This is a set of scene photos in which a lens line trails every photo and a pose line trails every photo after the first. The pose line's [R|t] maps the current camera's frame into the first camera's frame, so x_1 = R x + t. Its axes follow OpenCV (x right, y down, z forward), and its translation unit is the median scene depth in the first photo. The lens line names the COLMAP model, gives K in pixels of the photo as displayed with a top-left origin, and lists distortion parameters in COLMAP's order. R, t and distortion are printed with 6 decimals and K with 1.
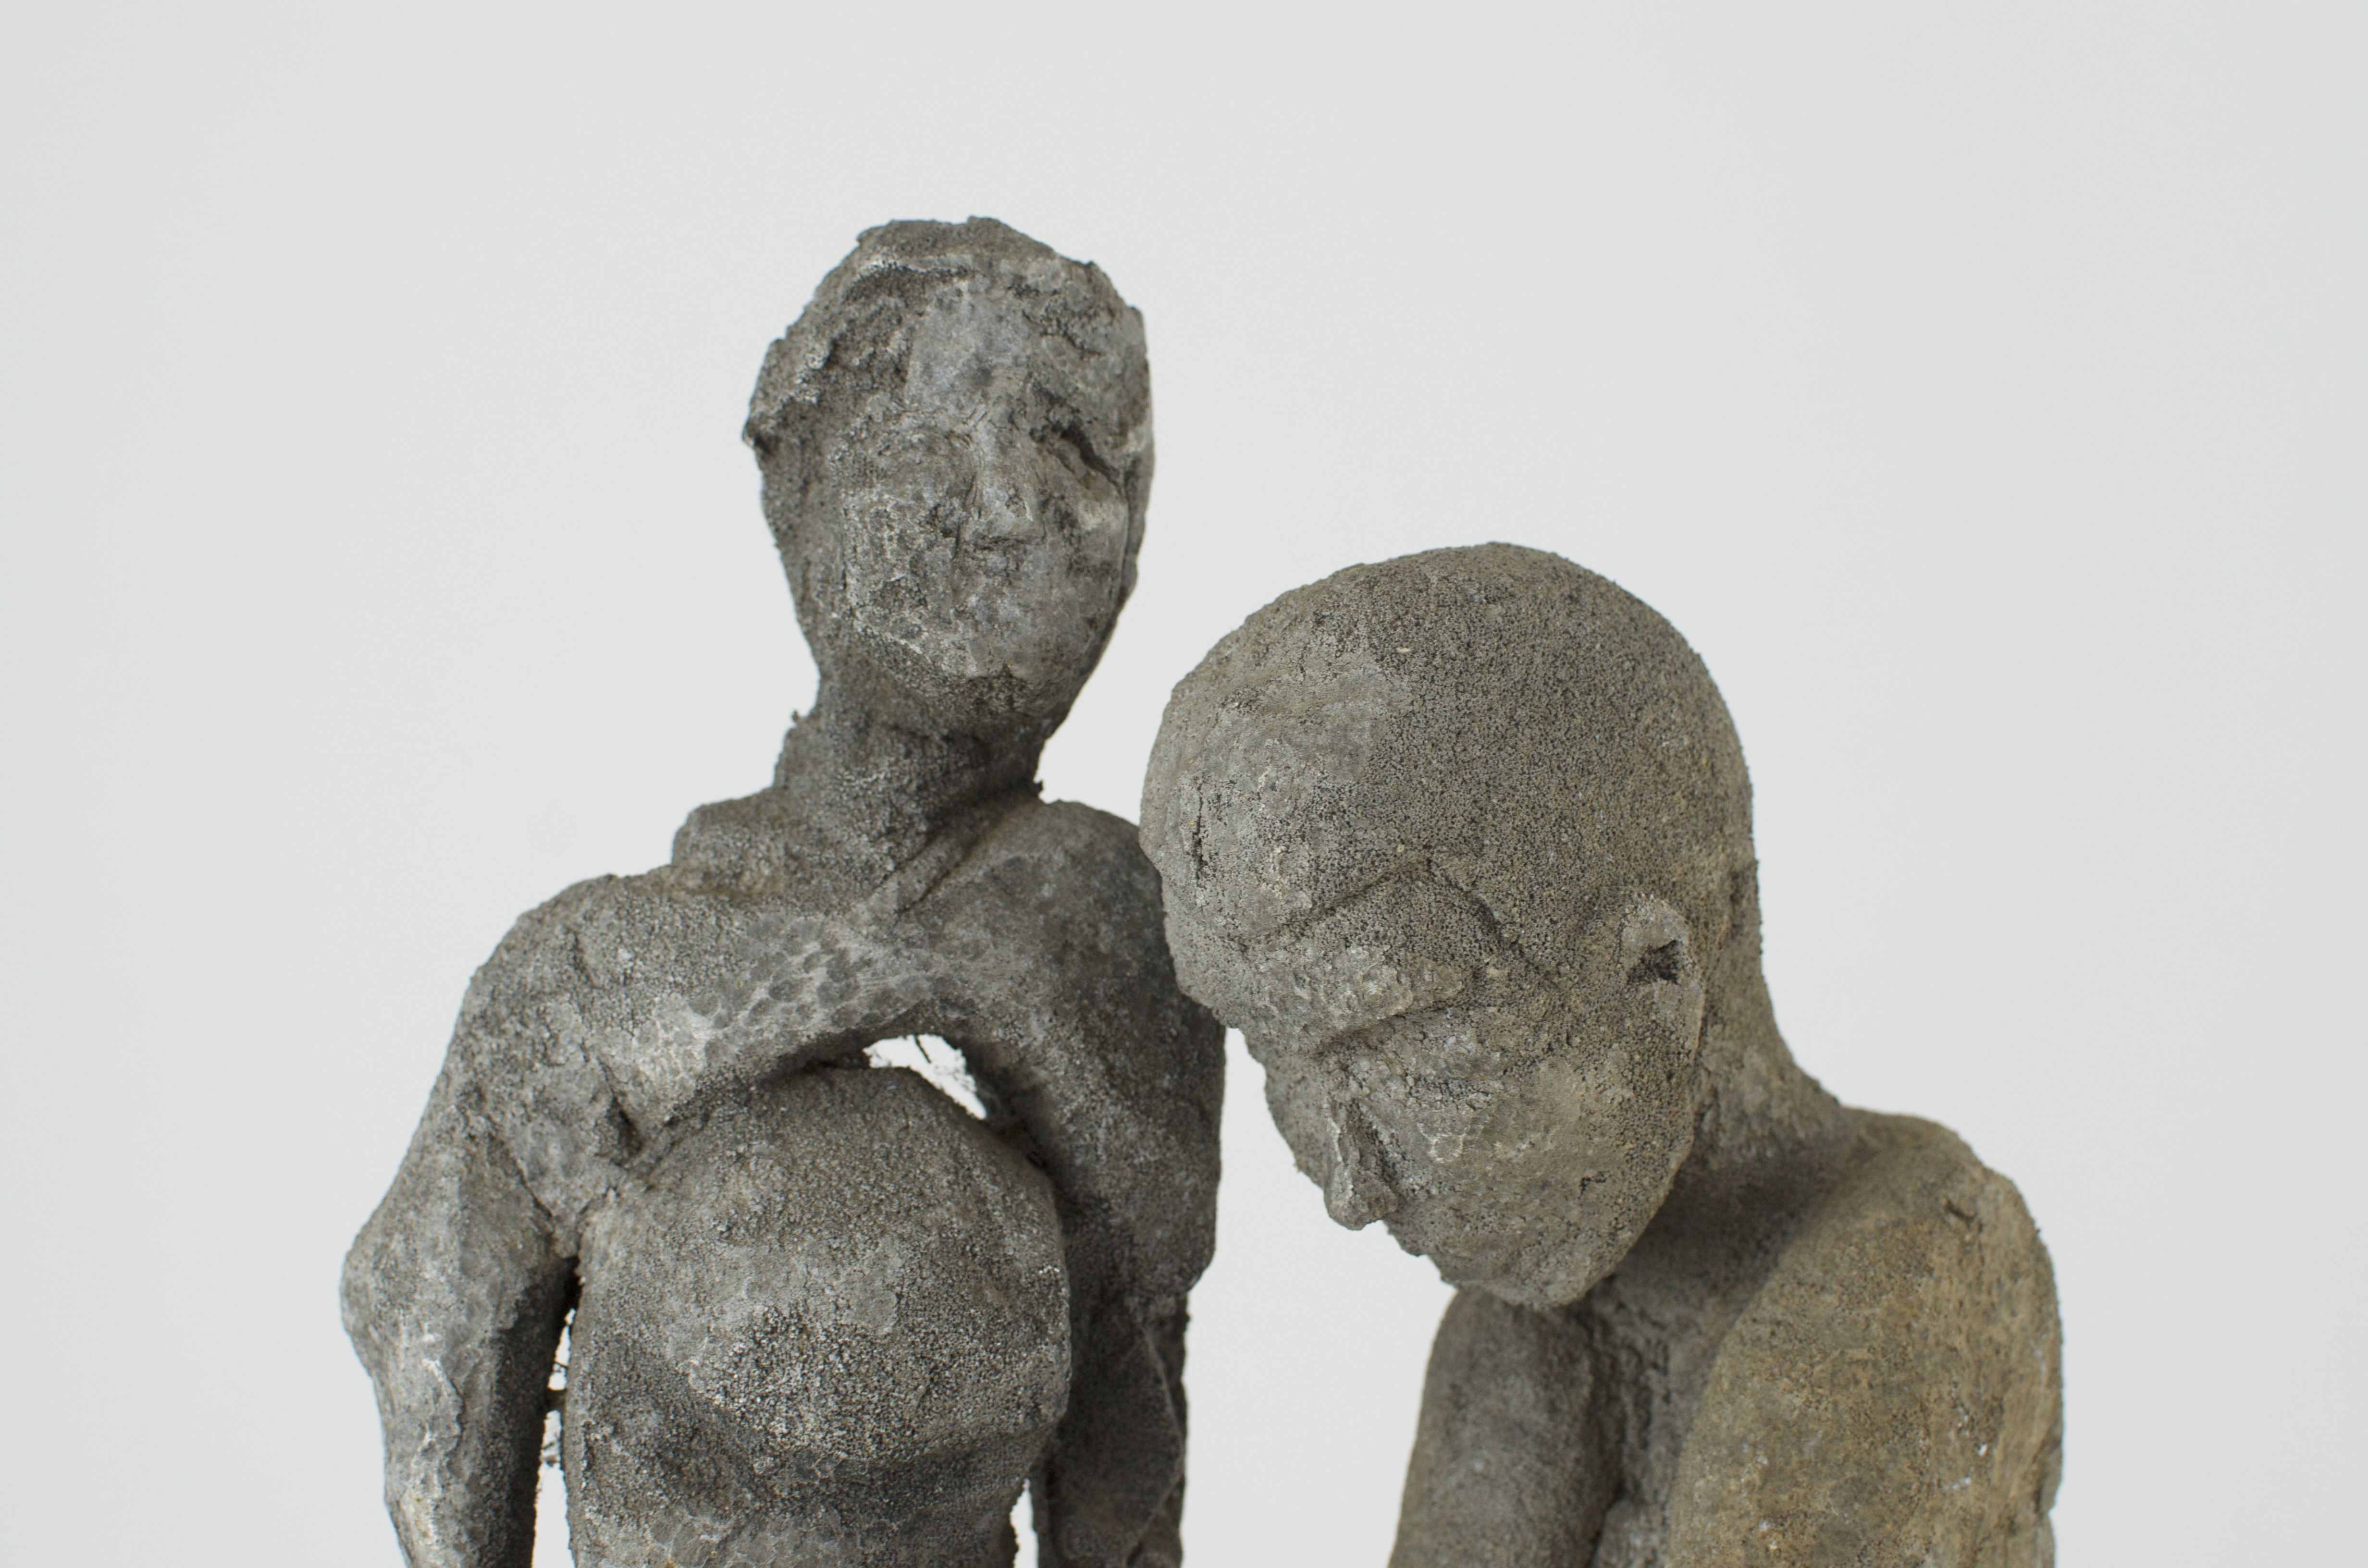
lens RADIAL K [[3575.4, 0, 1187.1], [0, 3575.4, 792.4], [0, 0, 1]] dist [-0.180879, 0.000000]
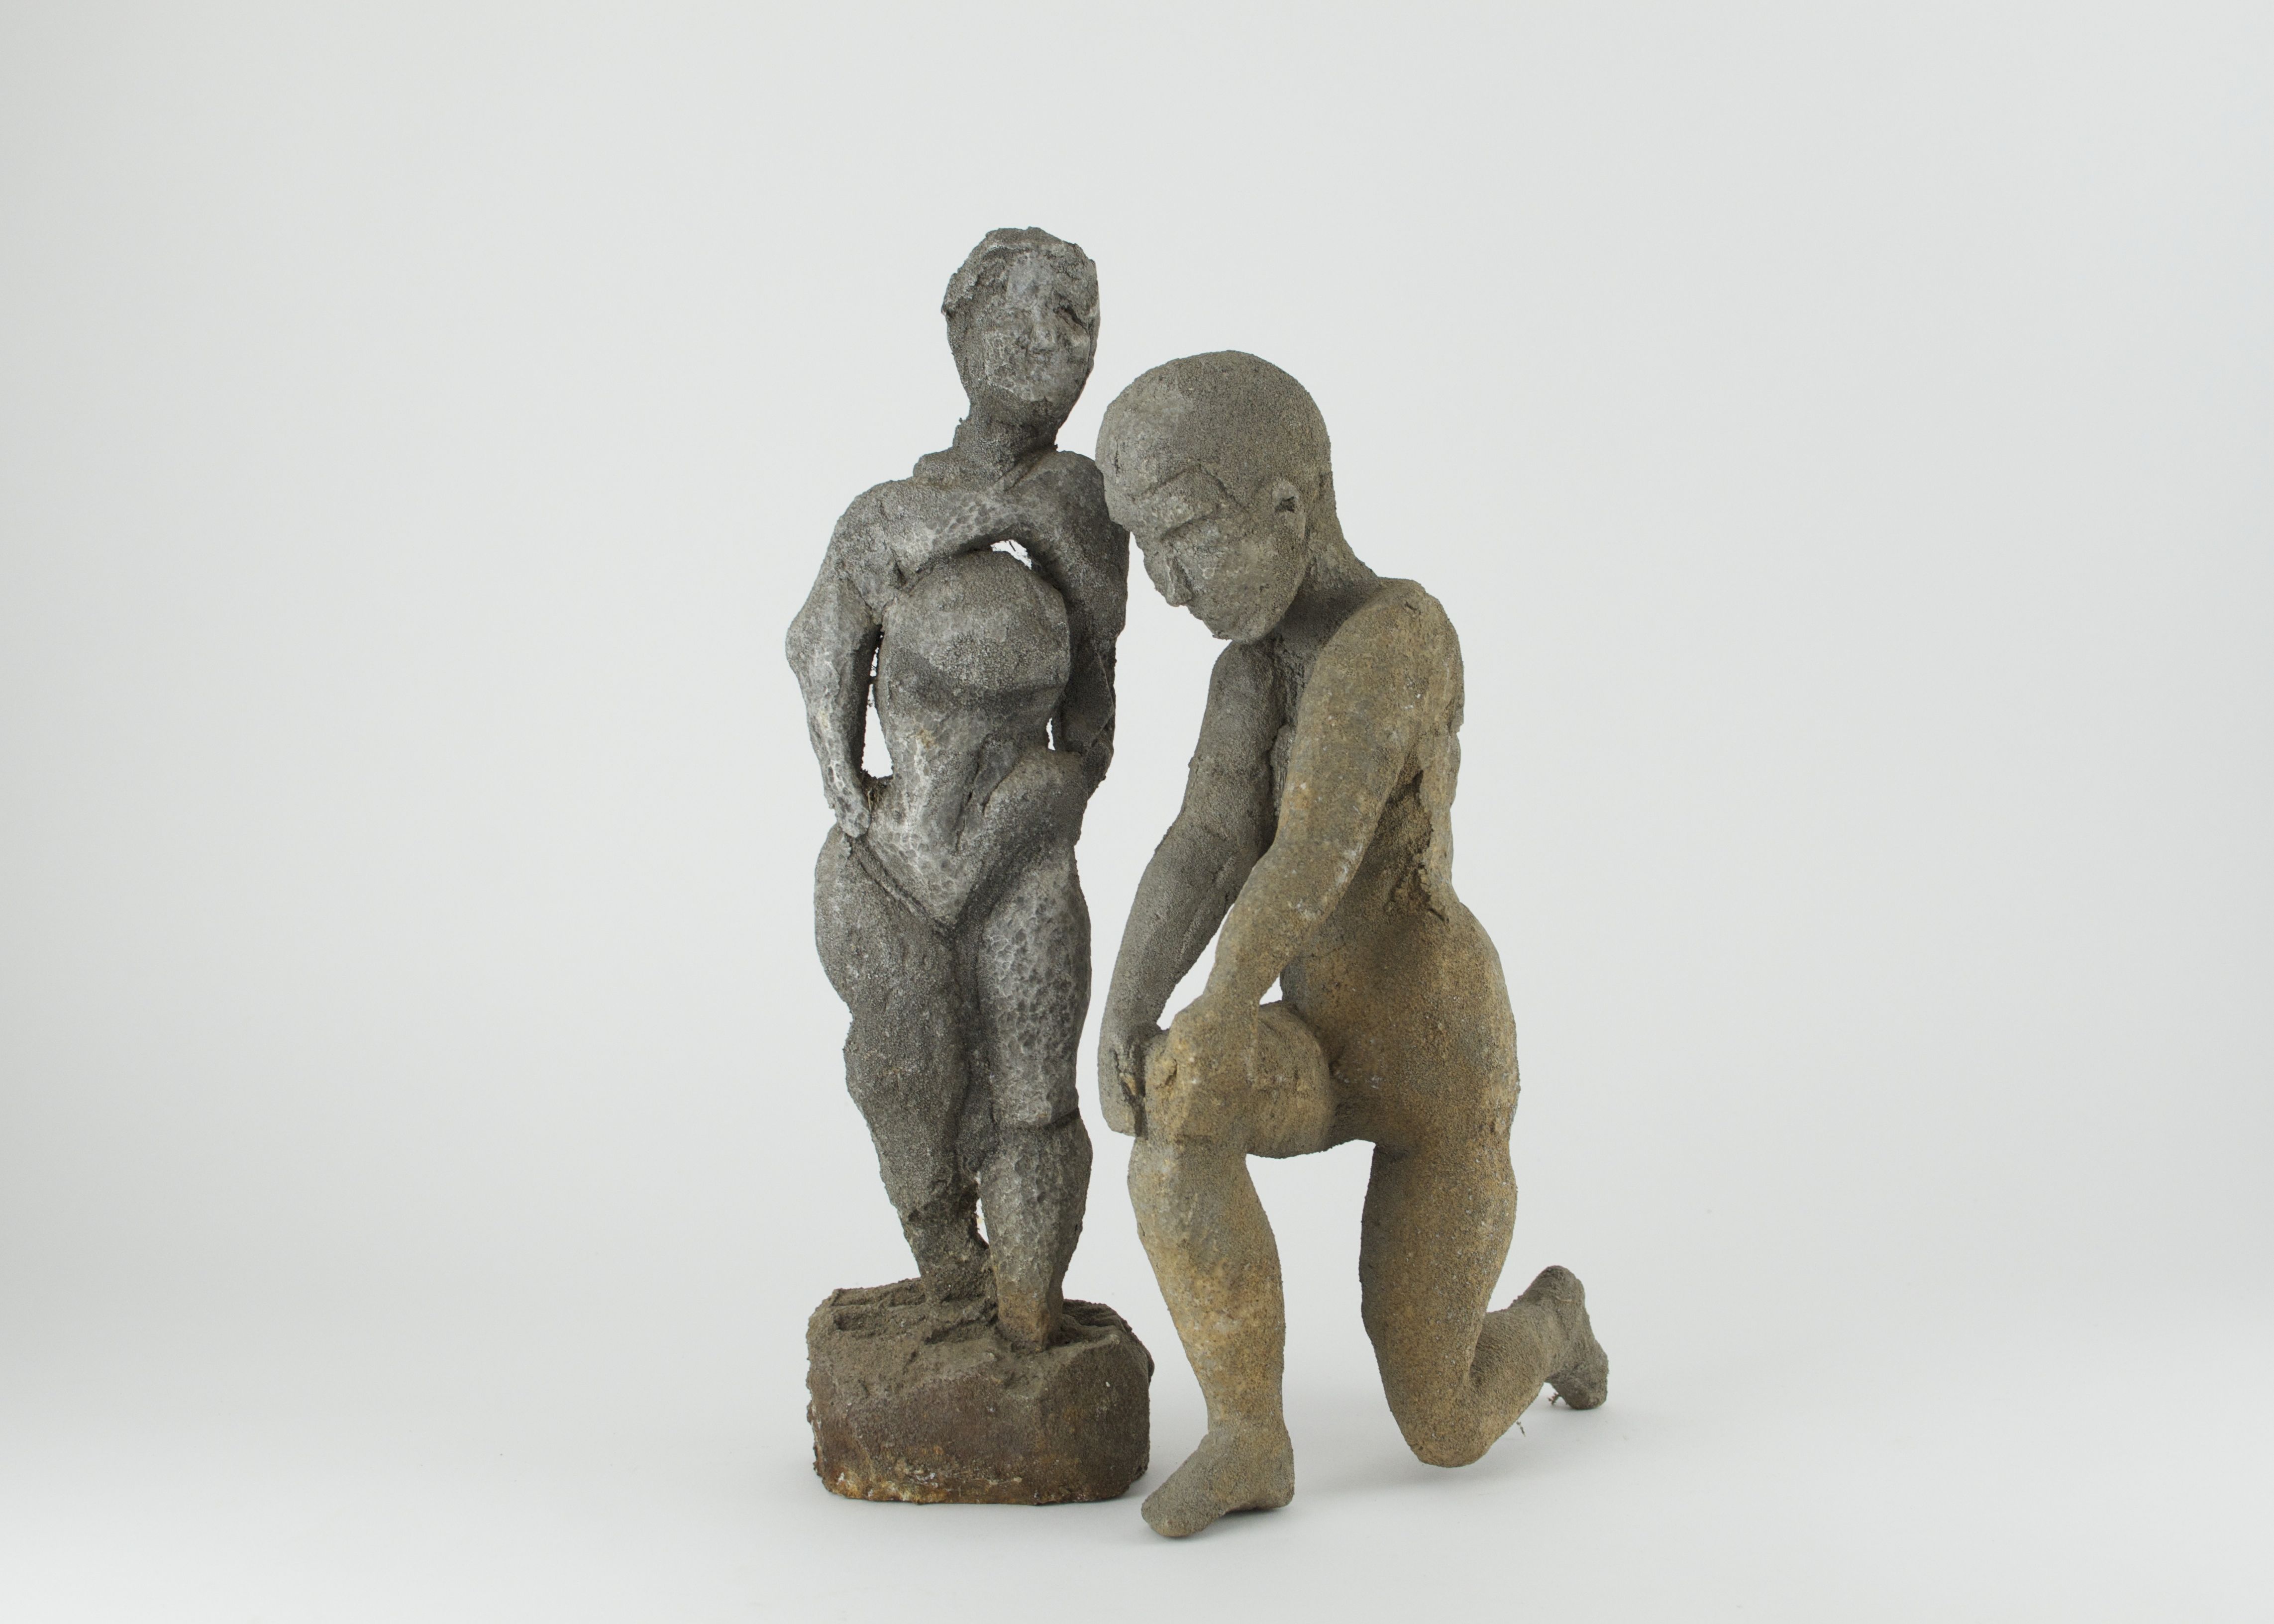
lens RADIAL K [[3657.9, 0, 1124.8], [0, 3657.9, 808.0], [0, 0, 1]] dist [-0.200876, 0.000000]
pose [[0.999976, -0.005138, -0.004573, 0.019792], [0.005359, 0.998752, 0.049650, 0.133935], [0.004312, -0.049673, 0.998756, -1.710520]]
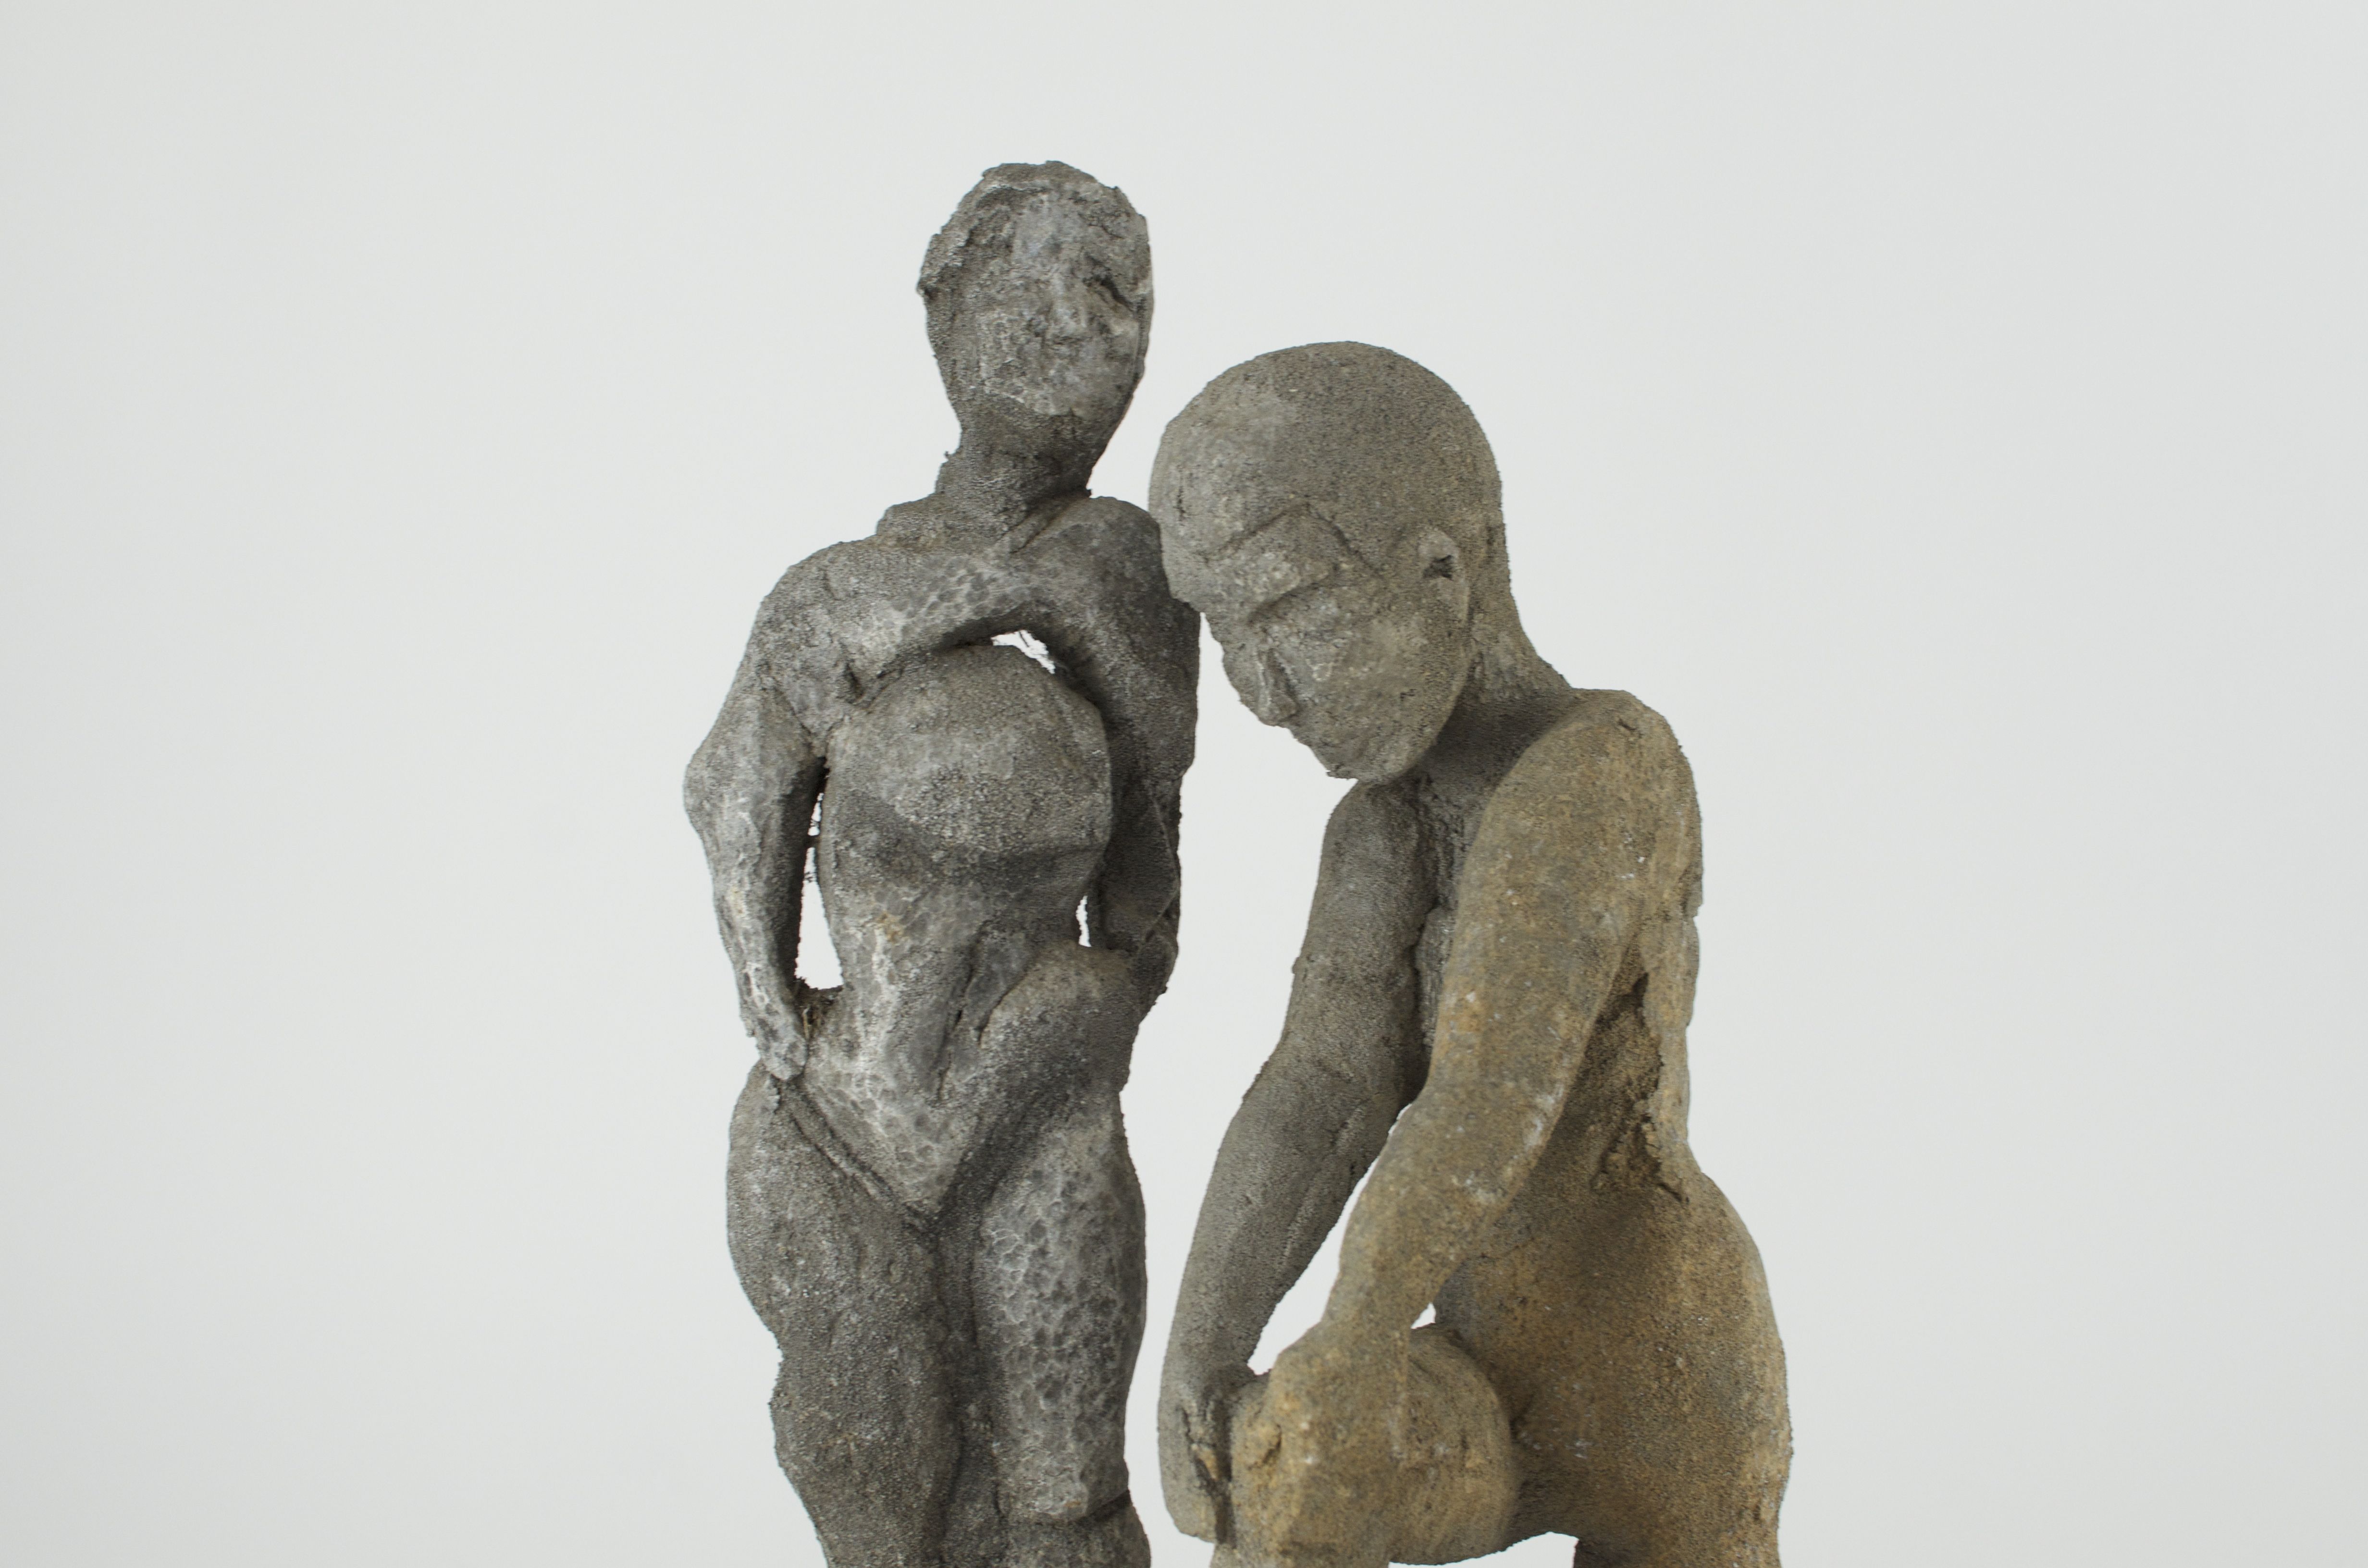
lens RADIAL K [[3575.4, 0, 1183.0], [0, 3575.4, 782.6], [0, 0, 1]] dist [-0.180879, 0.000000]
pose [[0.999913, -0.012013, -0.005436, 0.011840], [0.011841, 0.999460, -0.030639, 0.199578], [0.005801, 0.030572, 0.999516, -0.743368]]
